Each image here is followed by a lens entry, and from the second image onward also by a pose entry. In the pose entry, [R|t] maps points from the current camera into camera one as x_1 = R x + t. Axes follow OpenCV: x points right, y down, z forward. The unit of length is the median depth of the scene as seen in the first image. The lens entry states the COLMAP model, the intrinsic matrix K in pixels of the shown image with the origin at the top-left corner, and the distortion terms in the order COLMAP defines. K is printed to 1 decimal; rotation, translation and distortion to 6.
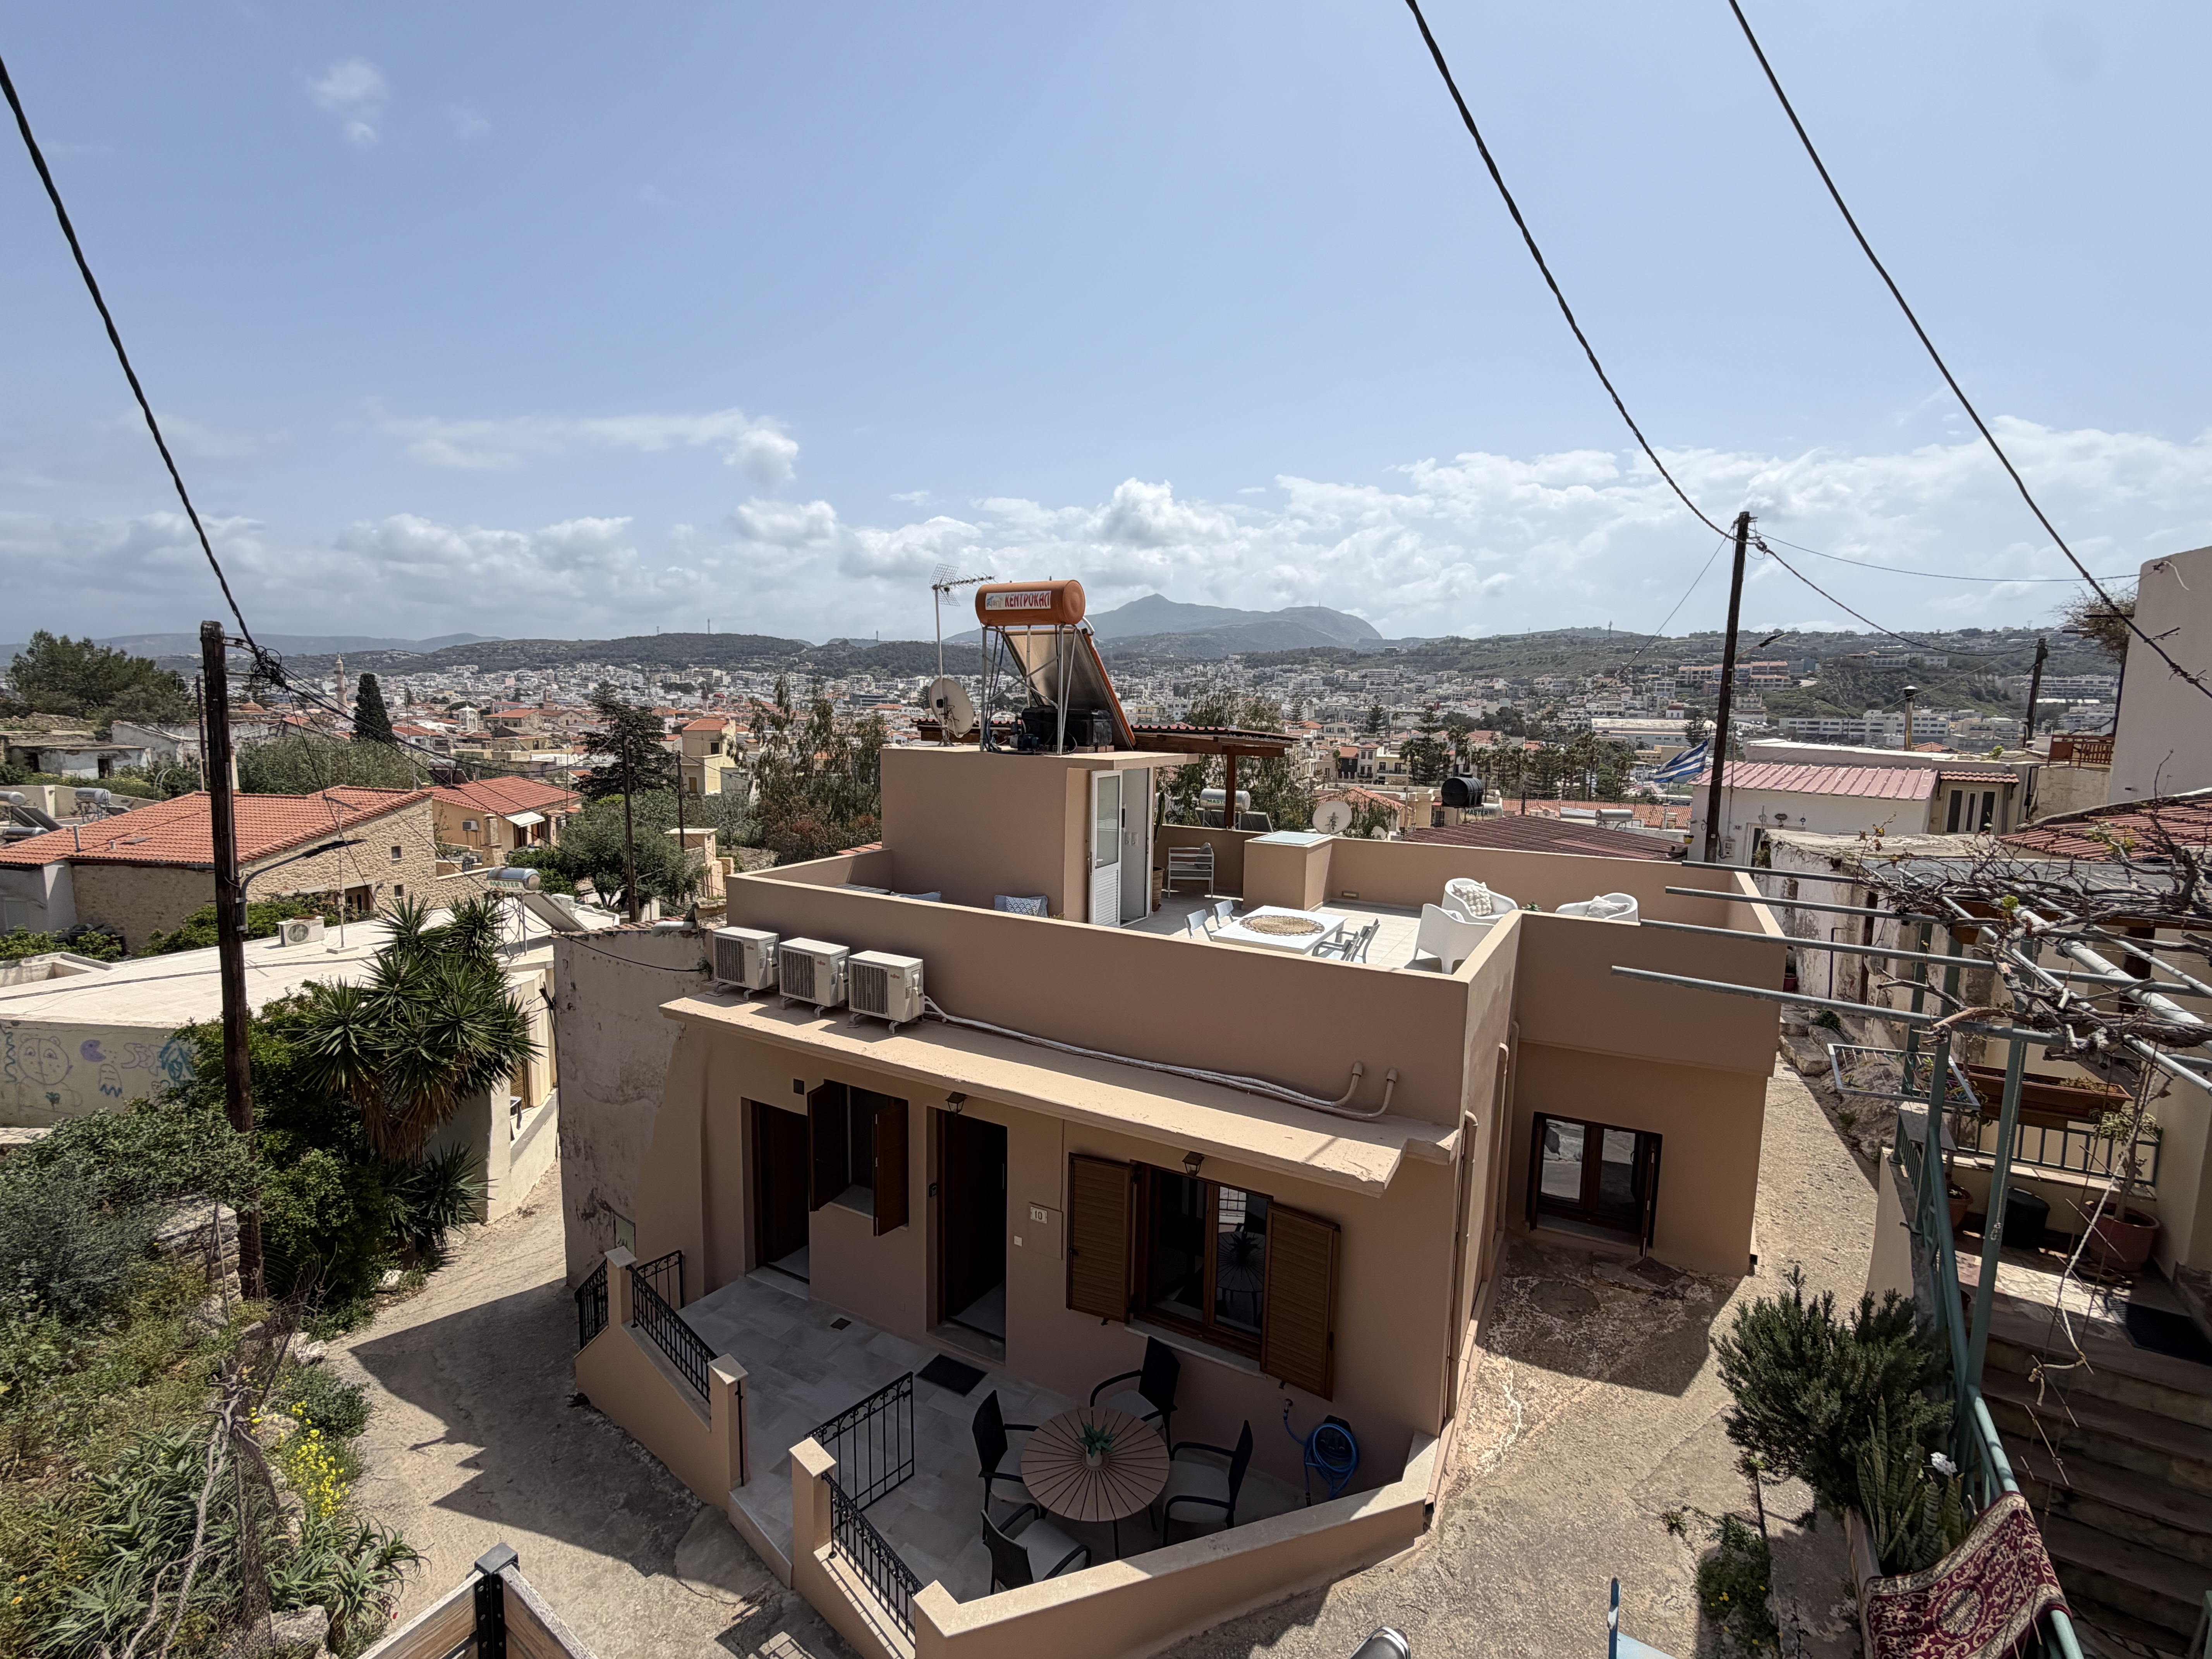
lens RADIAL K [[978.7, 0, 1109.0], [0, 978.7, 823.6], [0, 0, 1]] dist [0.002714, 0.000404]
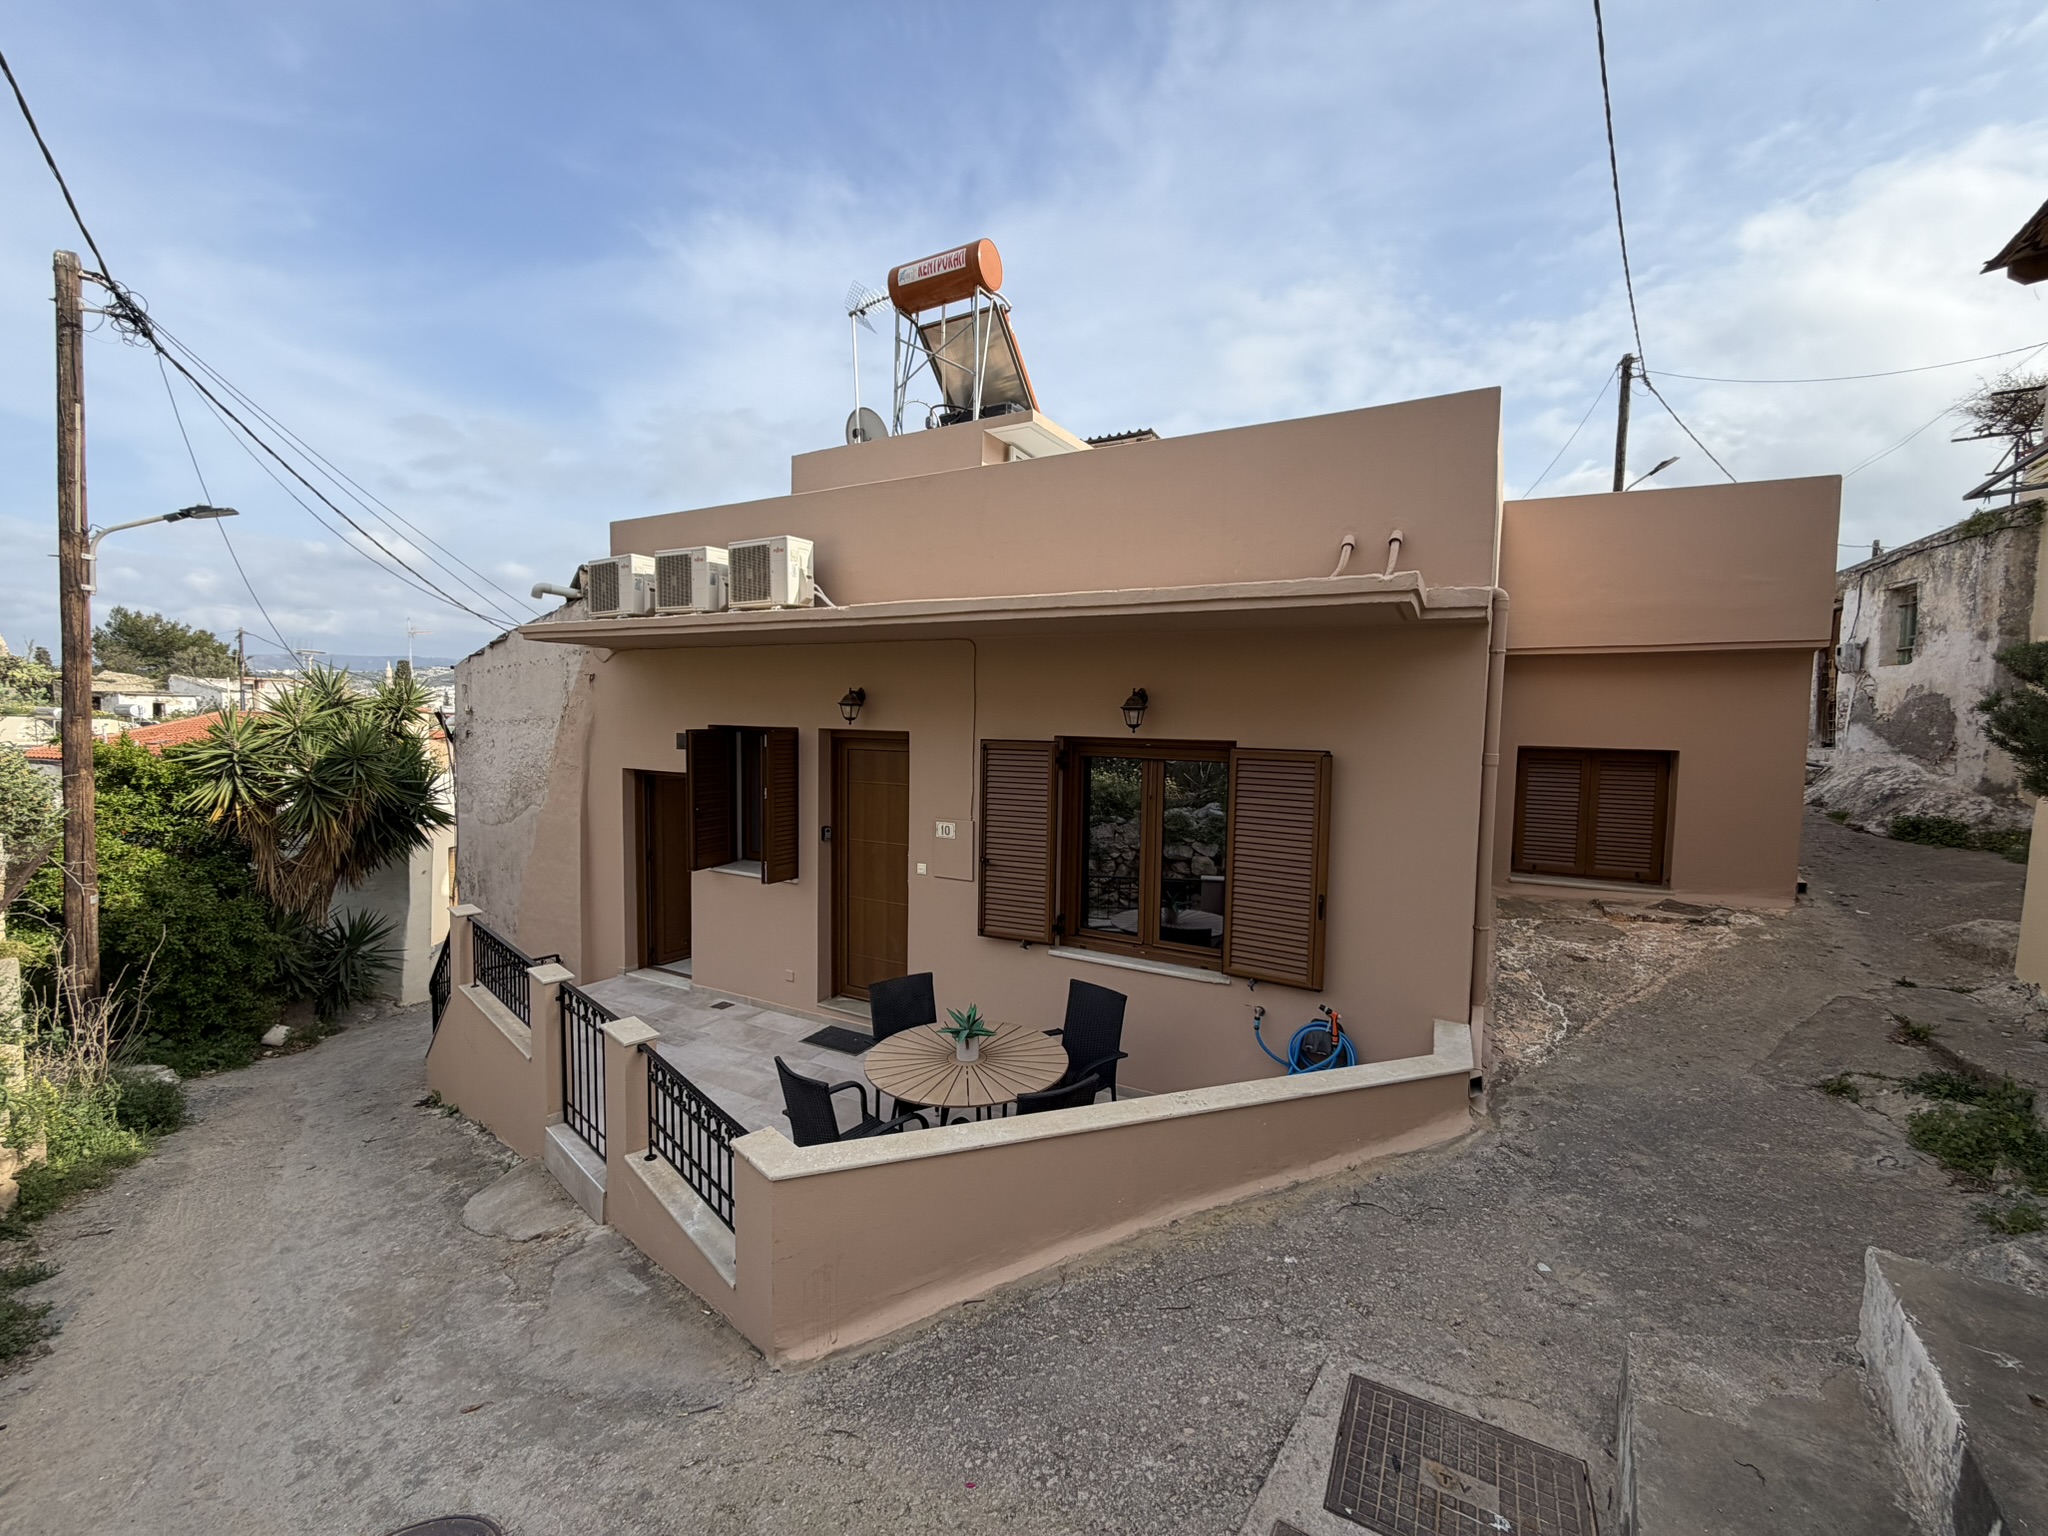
lens RADIAL K [[818.5, 0, 1021.8], [0, 818.5, 766.4], [0, 0, 1]] dist [0.001885, 0.000283]
pose [[0.999964, -0.003223, -0.007832, -0.000959], [0.002802, 0.998581, -0.053189, 0.346402], [0.007992, 0.053165, 0.998554, 0.269237]]
